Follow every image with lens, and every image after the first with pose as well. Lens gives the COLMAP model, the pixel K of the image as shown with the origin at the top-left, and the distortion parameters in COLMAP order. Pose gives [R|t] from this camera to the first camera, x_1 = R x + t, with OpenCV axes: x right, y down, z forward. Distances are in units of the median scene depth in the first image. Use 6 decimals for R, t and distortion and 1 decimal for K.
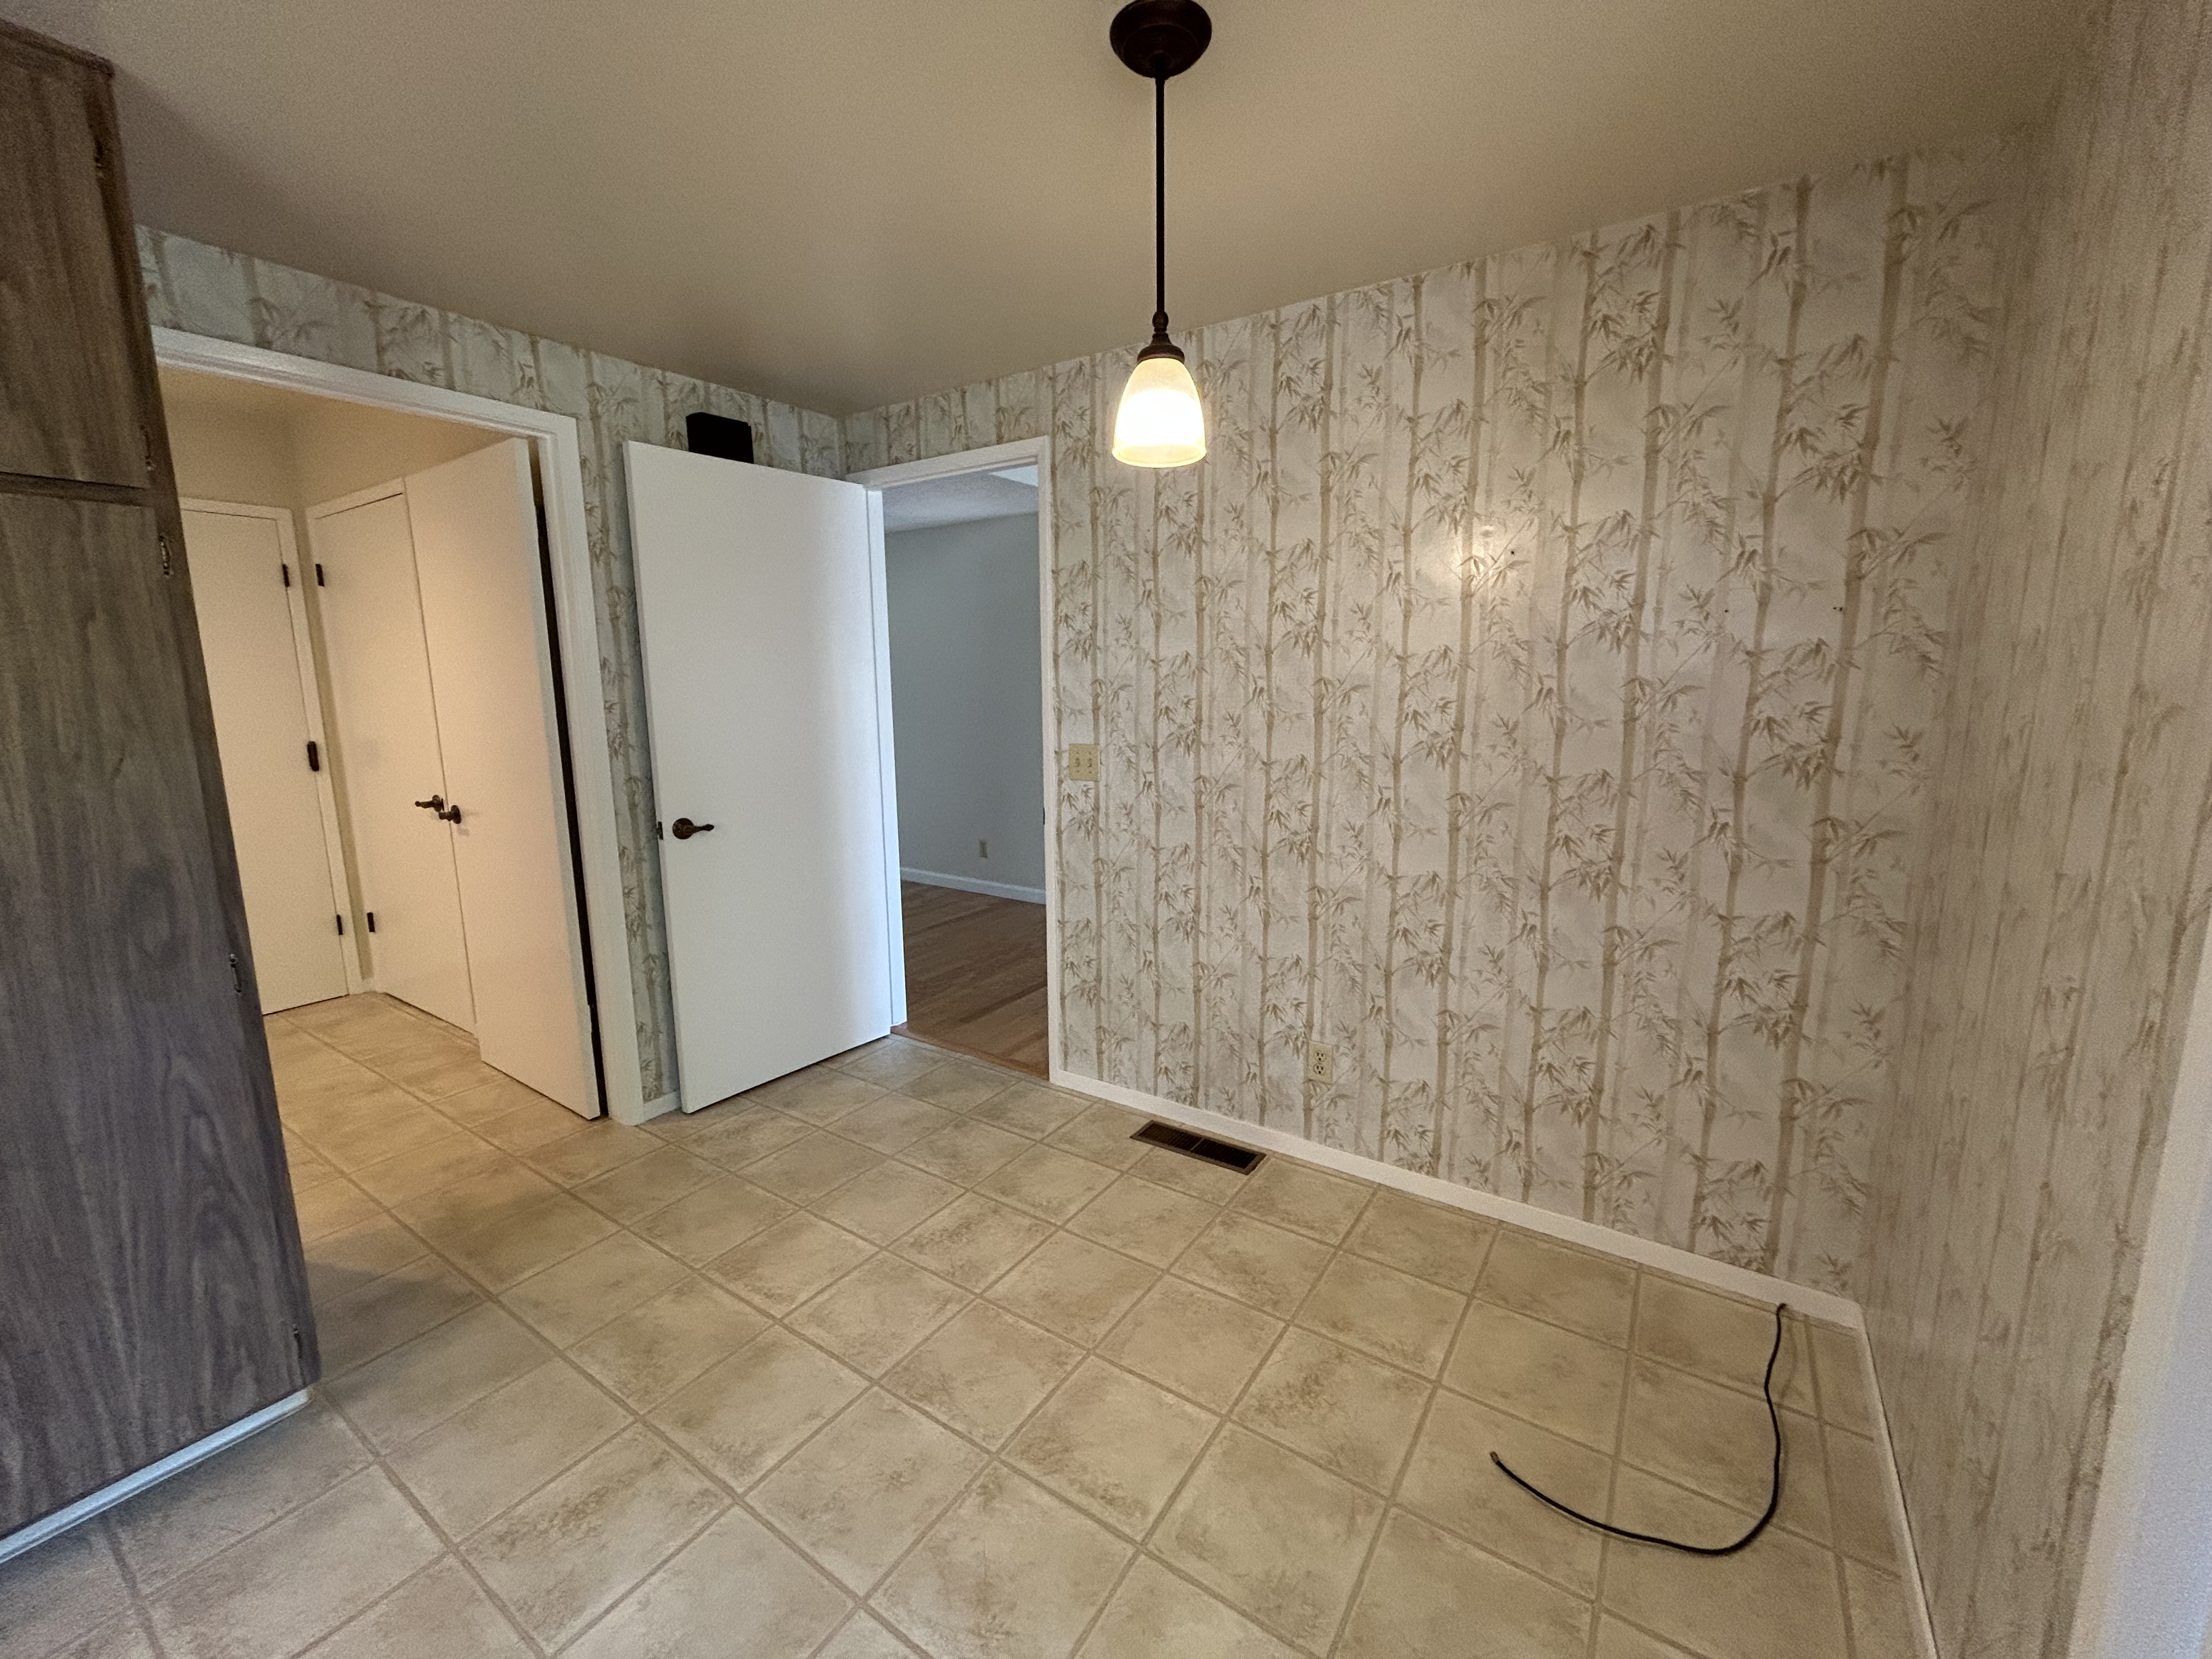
lens RADIAL K [[900.2, 0, 1098.5], [0, 900.2, 822.2], [0, 0, 1]] dist [0.003952, -0.000468]
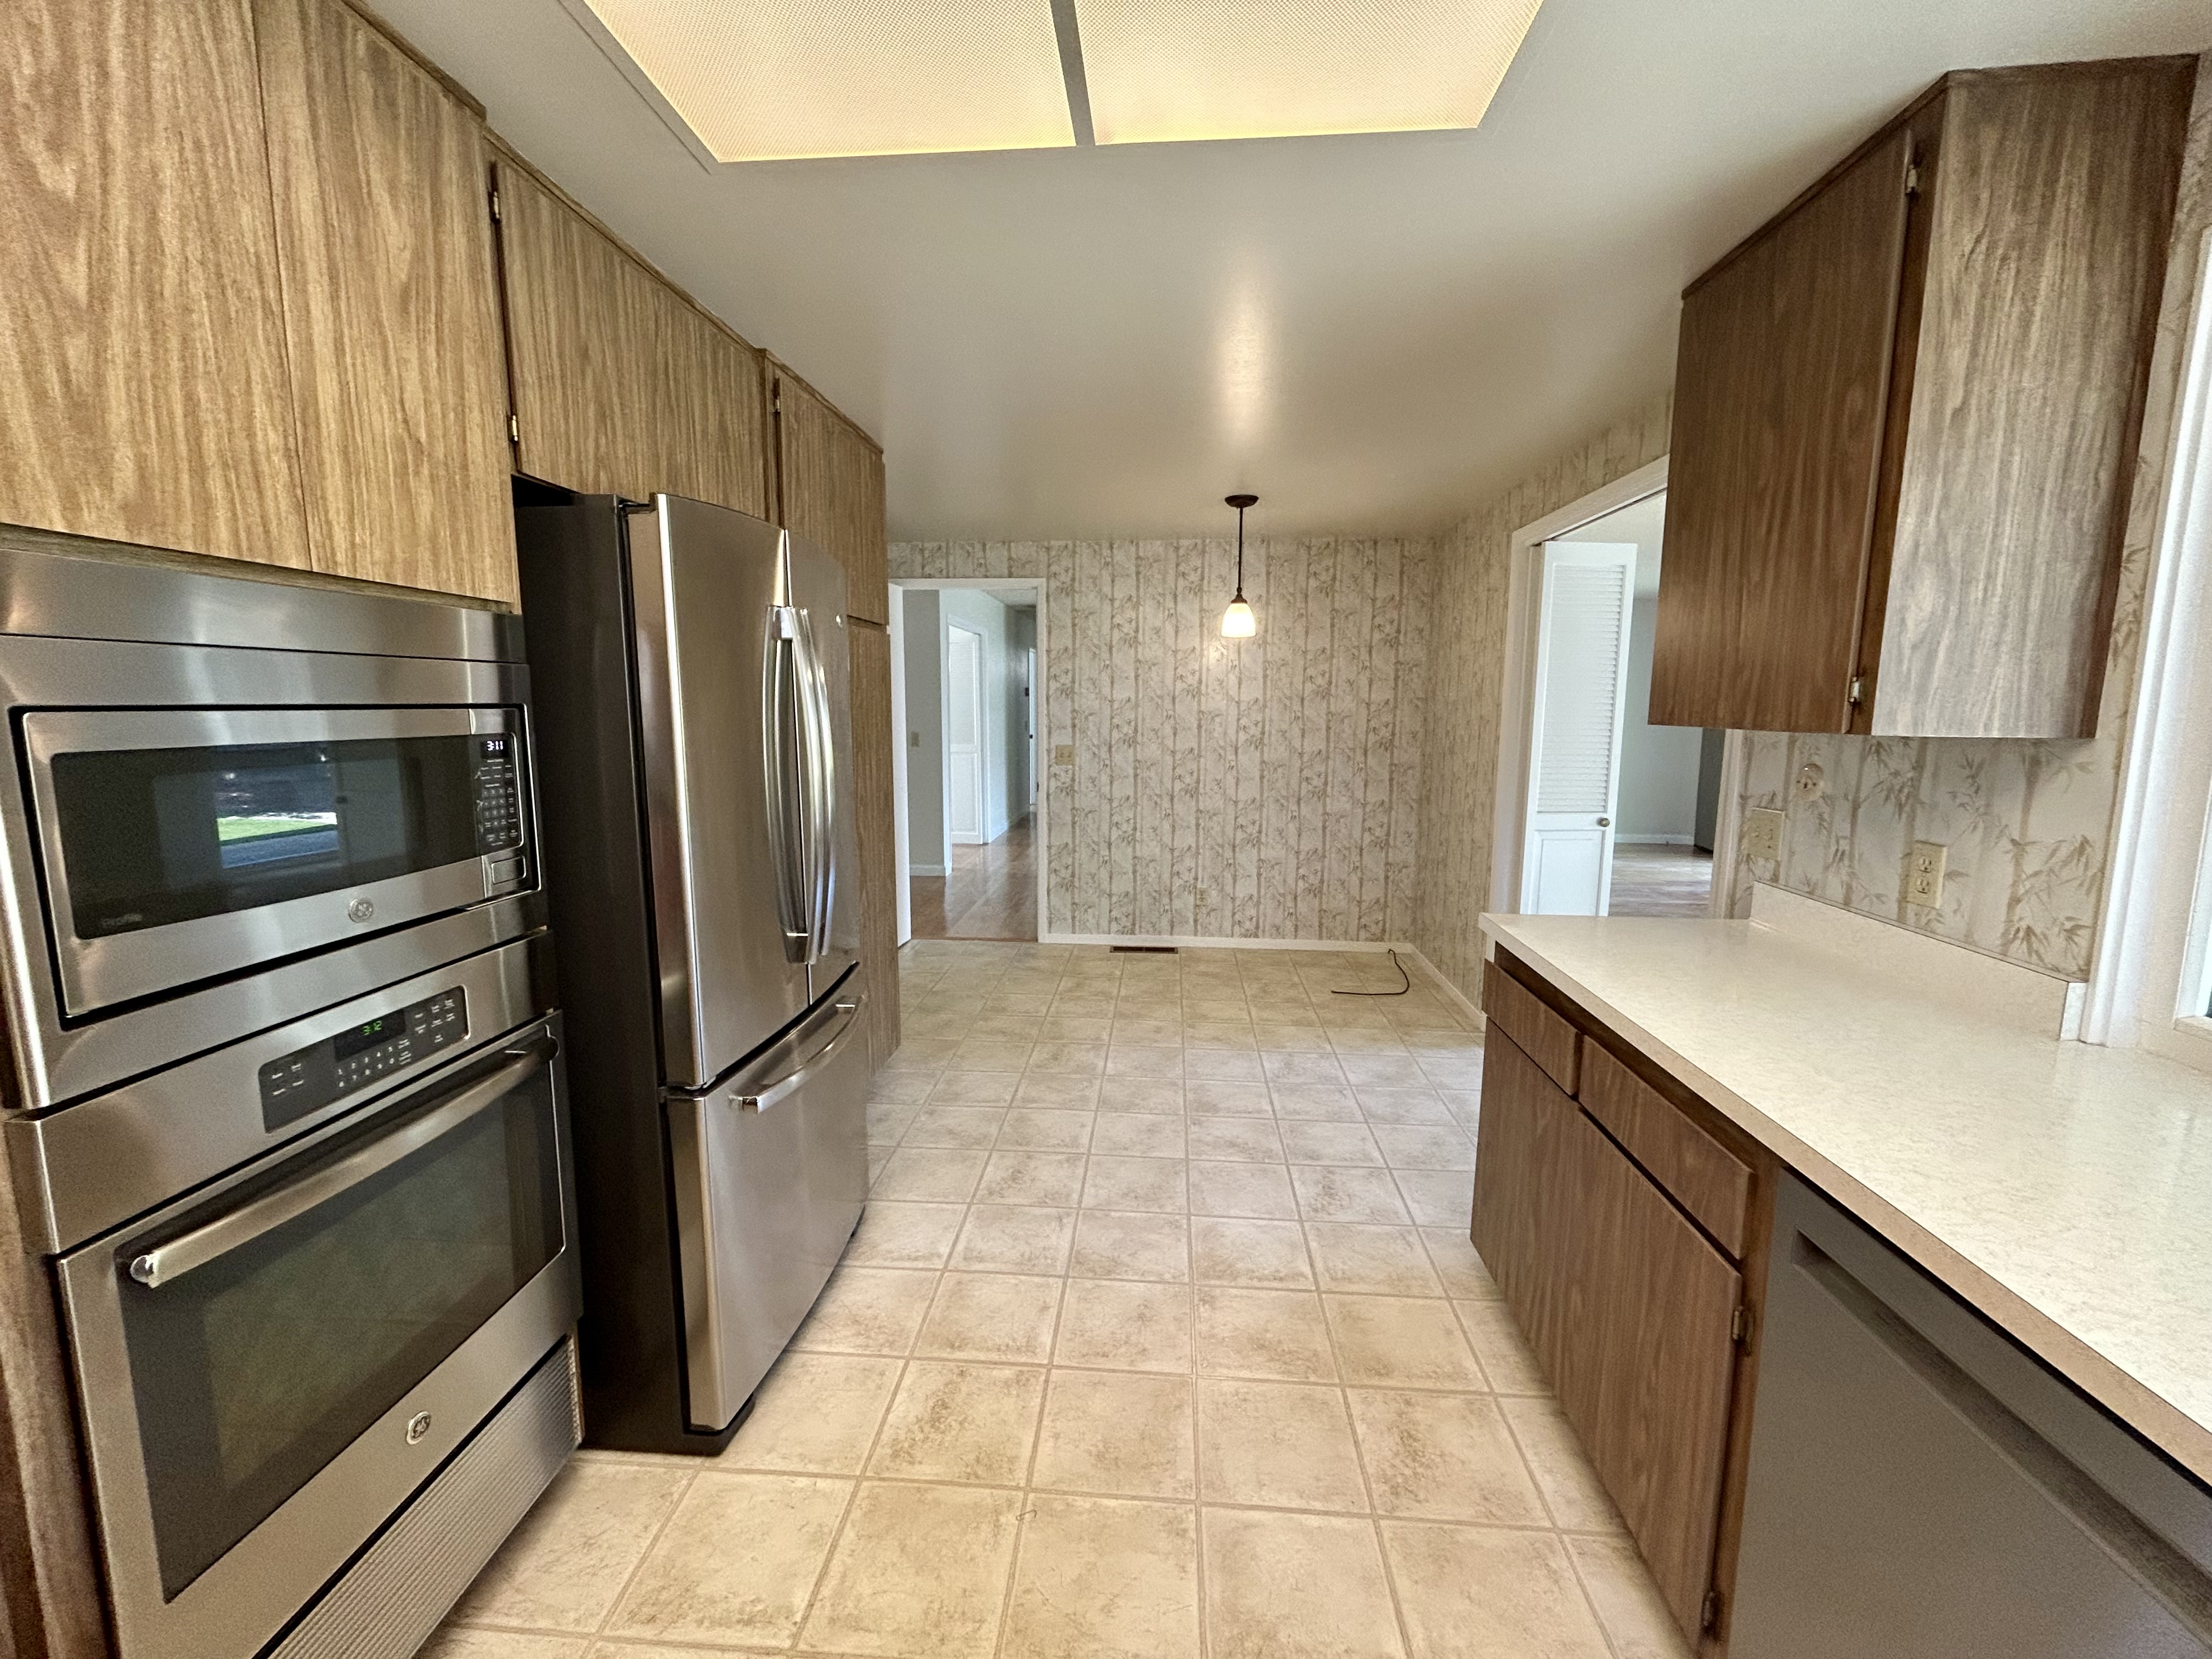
lens RADIAL K [[900.2, 0, 1091.1], [0, 900.2, 821.8], [0, 0, 1]] dist [0.003952, -0.000468]
pose [[0.875460, -0.051569, 0.480531, -1.013847], [0.065790, 0.997752, -0.012785, 0.113034], [-0.478791, 0.042807, 0.876885, -0.733870]]
